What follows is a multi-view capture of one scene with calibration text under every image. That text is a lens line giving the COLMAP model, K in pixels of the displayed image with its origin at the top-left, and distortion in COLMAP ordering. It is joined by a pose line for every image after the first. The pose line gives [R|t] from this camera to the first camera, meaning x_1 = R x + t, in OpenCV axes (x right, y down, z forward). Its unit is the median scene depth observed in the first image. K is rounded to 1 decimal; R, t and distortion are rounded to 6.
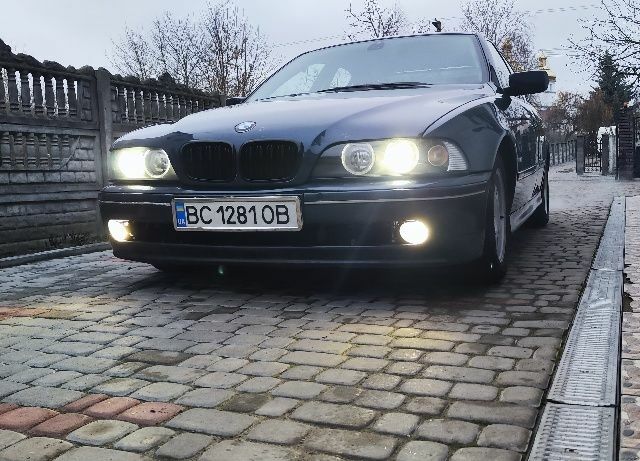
lens RADIAL K [[663.8, 0, 320.0], [0, 663.8, 230.5], [0, 0, 1]] dist [0.011921, 0.006538]
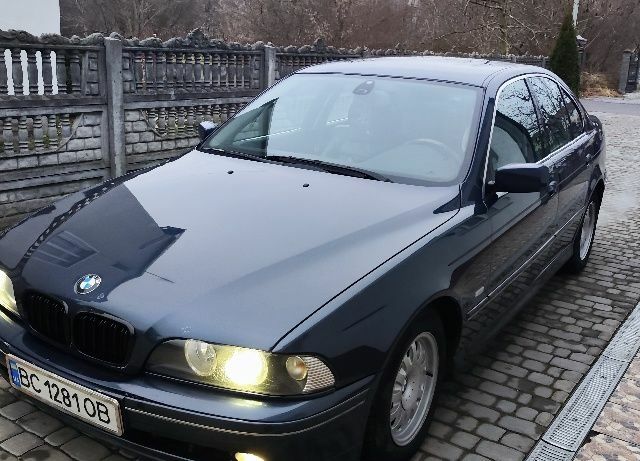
lens RADIAL K [[663.8, 0, 320.0], [0, 663.8, 230.5], [0, 0, 1]] dist [0.011921, 0.006538]
pose [[0.980697, 0.122904, -0.152082, 0.147070], [-0.094340, 0.978660, 0.182548, -0.202342], [0.171273, -0.164677, 0.971364, 0.125336]]
